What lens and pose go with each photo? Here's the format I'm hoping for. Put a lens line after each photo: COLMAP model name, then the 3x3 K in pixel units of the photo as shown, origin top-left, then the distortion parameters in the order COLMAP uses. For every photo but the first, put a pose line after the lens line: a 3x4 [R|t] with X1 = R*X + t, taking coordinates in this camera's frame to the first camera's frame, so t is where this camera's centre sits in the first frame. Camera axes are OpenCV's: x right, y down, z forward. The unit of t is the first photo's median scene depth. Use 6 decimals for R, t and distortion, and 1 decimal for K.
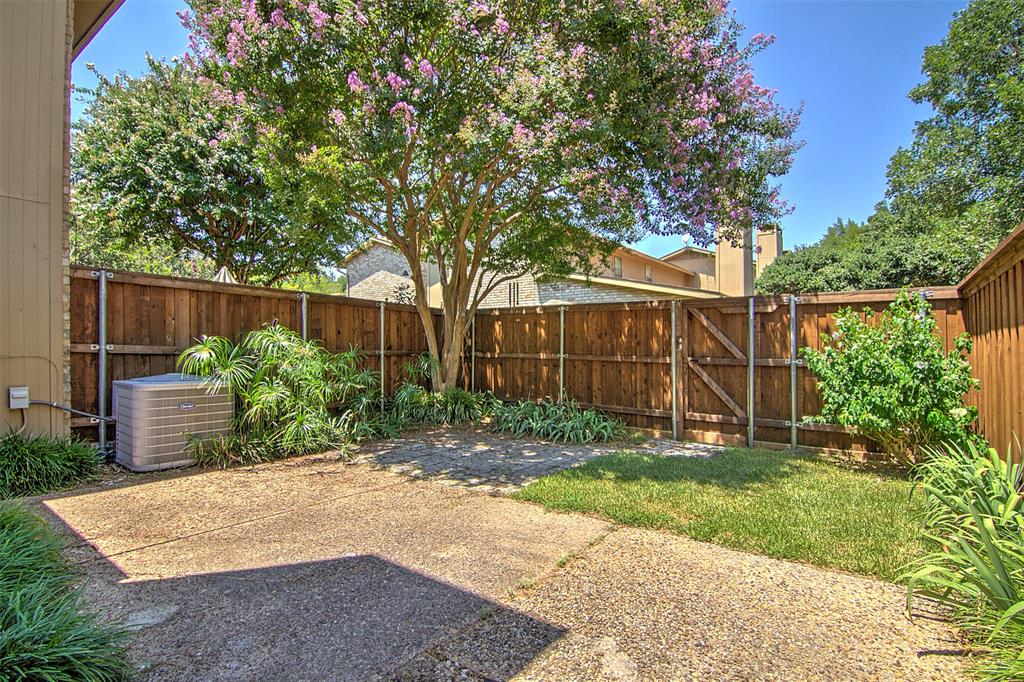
lens RADIAL K [[484.3, 0, 508.5], [0, 484.3, 332.9], [0, 0, 1]] dist [-0.028598, -0.000864]
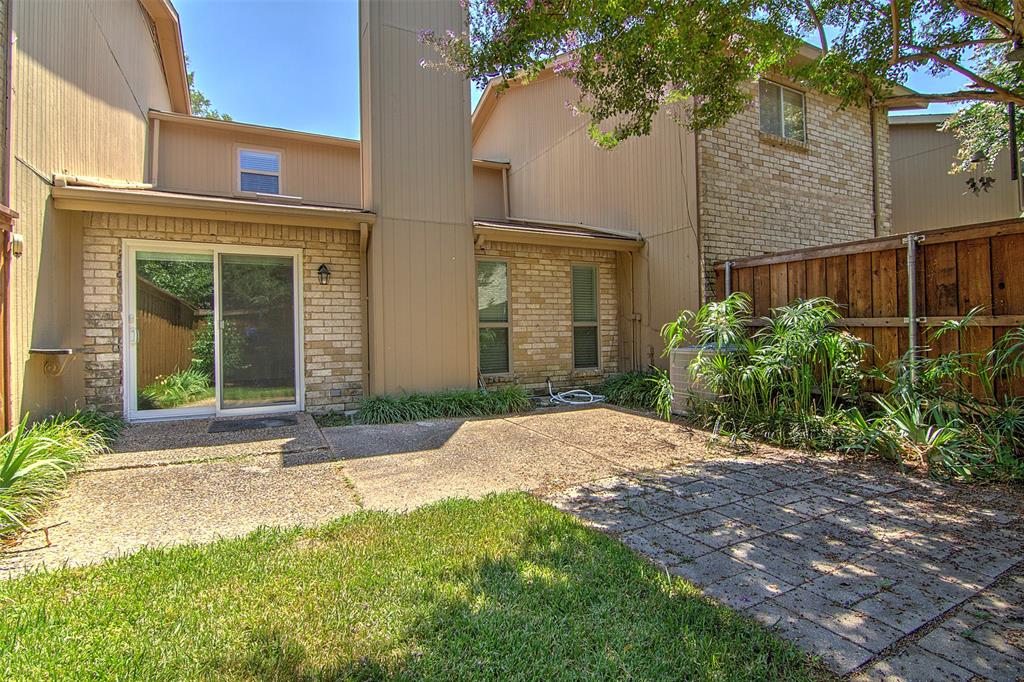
lens RADIAL K [[496.5, 0, 511.5], [0, 496.5, 330.6], [0, 0, 1]] dist [-0.001392, -0.013966]
pose [[-0.436303, -0.004309, -0.899789, 0.708048], [0.033586, 0.999214, -0.021071, 0.075676], [0.899173, -0.039414, -0.435815, 1.258687]]
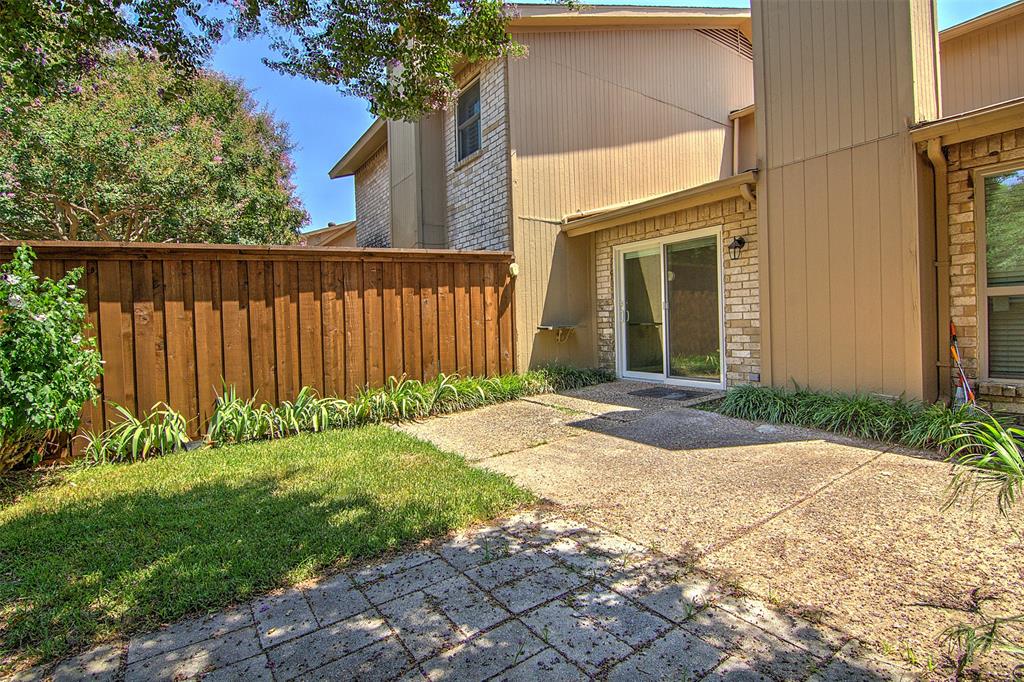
lens RADIAL K [[496.5, 0, 511.5], [0, 496.5, 330.6], [0, 0, 1]] dist [-0.001392, -0.013966]
pose [[-0.944150, 0.021653, 0.328805, -0.205375], [0.023624, 0.999719, 0.002000, 0.068988], [-0.328669, 0.009656, -0.944396, 1.611185]]
